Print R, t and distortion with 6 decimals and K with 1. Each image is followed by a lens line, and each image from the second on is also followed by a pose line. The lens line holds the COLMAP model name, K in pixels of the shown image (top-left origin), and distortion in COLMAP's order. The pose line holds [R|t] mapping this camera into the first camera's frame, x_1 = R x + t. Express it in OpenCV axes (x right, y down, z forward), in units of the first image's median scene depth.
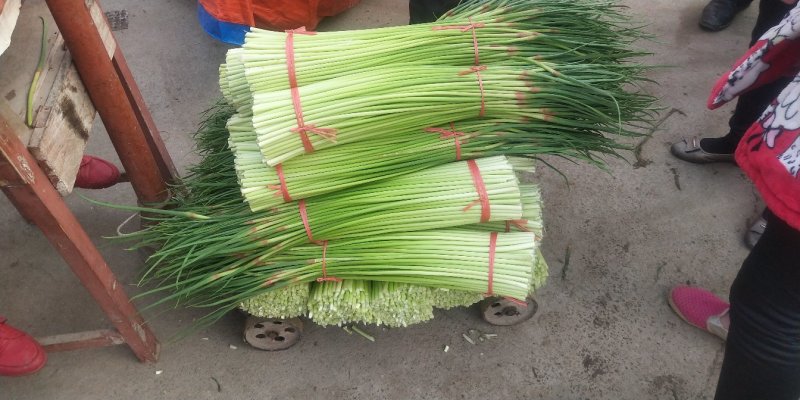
lens RADIAL K [[622.6, 0, 400.0], [0, 622.6, 200.0], [0, 0, 1]] dist [0.002044, 0.001481]
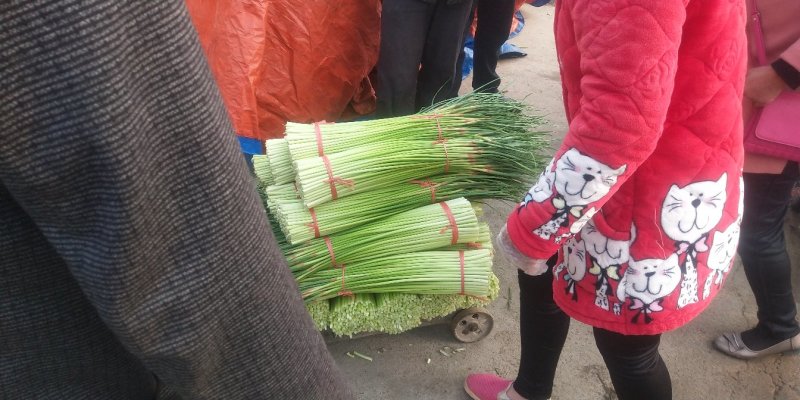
lens RADIAL K [[622.6, 0, 400.0], [0, 622.6, 200.0], [0, 0, 1]] dist [0.002044, 0.001481]
pose [[0.991082, -0.038186, 0.127668, -0.172293], [0.068652, 0.967449, -0.243575, 0.283369], [-0.114211, 0.250168, 0.961443, -0.411096]]
